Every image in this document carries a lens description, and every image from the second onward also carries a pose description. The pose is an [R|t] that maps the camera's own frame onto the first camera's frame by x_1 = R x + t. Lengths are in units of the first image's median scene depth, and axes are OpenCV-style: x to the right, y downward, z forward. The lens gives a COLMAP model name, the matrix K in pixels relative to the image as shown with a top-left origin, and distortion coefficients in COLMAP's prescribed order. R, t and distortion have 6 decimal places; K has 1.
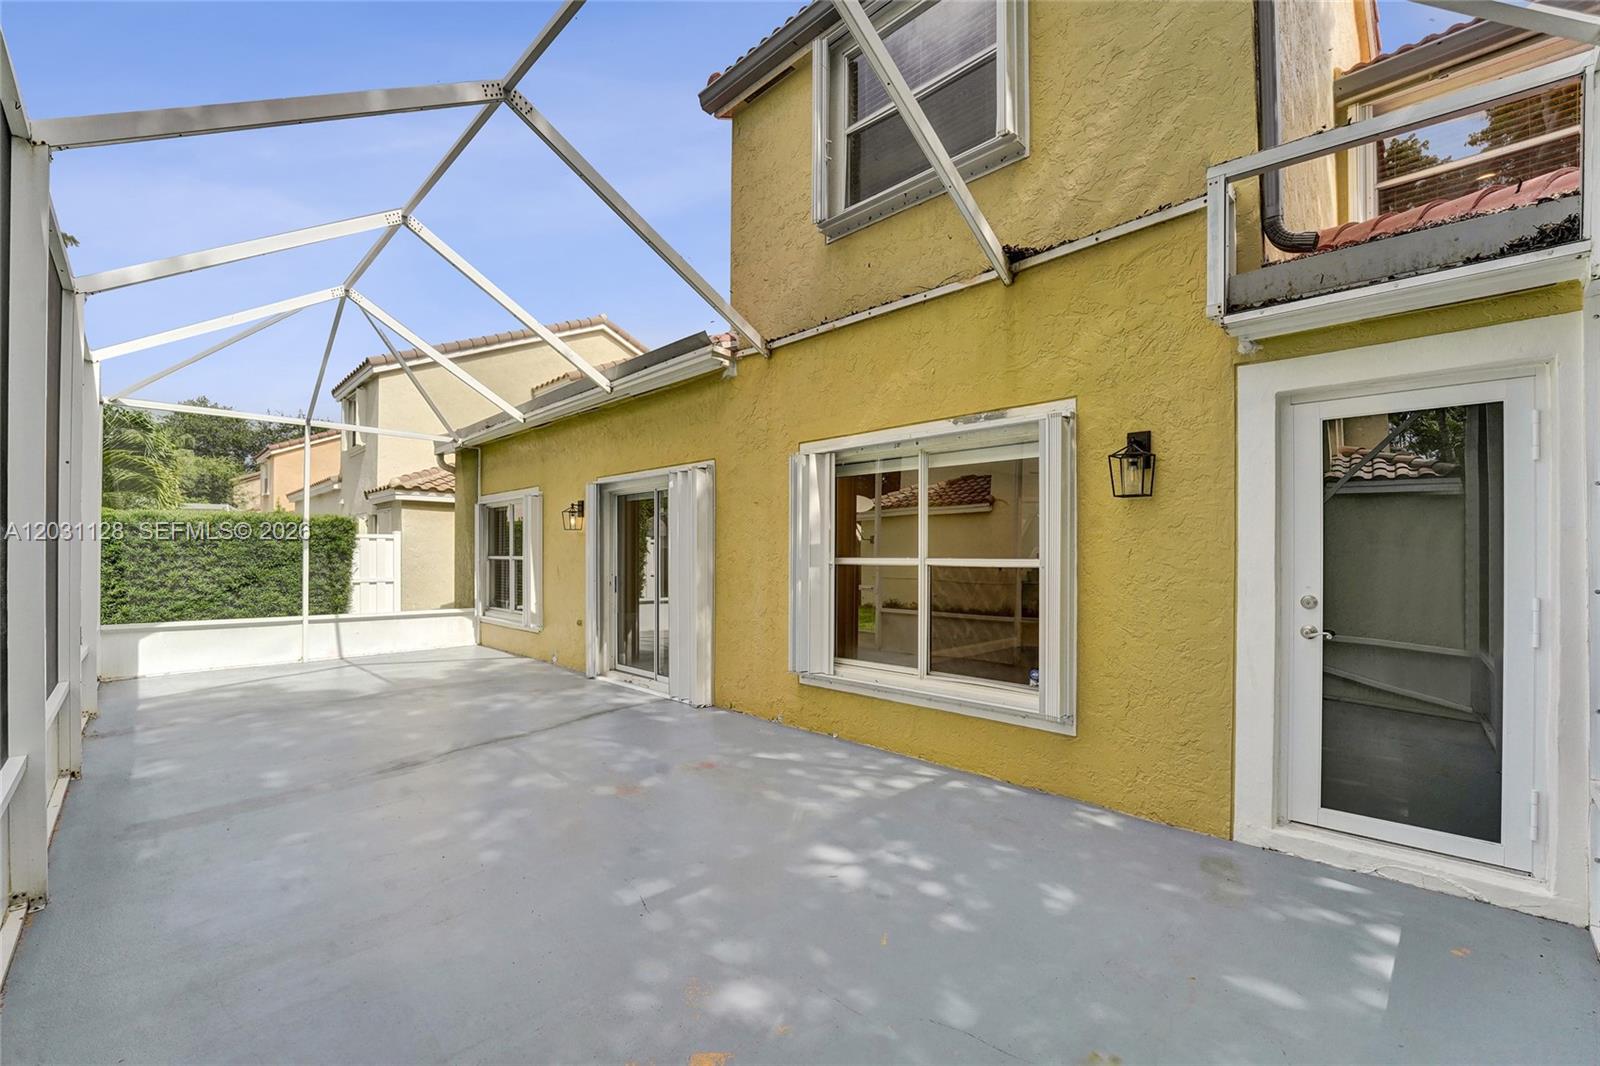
lens RADIAL K [[662.4, 0, 798.3], [0, 662.4, 550.3], [0, 0, 1]] dist [-0.016588, -0.000073]
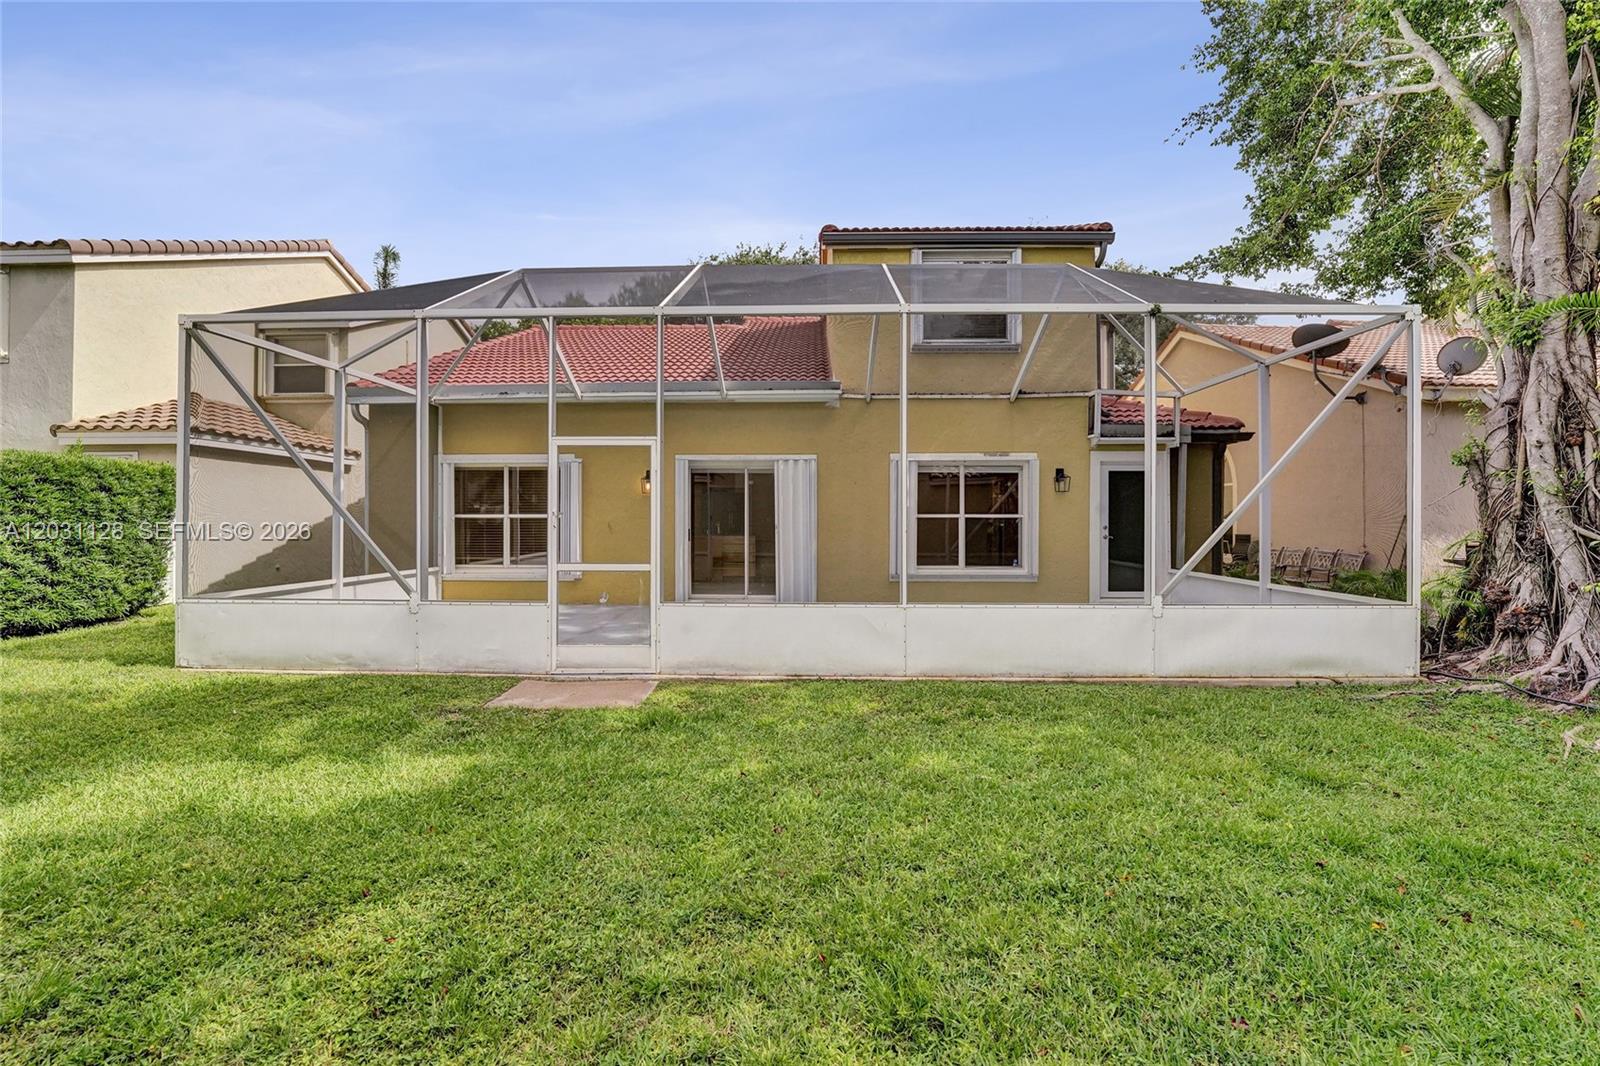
lens RADIAL K [[638.4, 0, 795.9], [0, 638.4, 514.7], [0, 0, 1]] dist [-0.000576, -0.000001]
pose [[0.732732, 0.003362, 0.680509, -1.563510], [-0.003959, 0.999992, -0.000678, 0.015673], [-0.680506, -0.002197, 0.732739, -0.154633]]
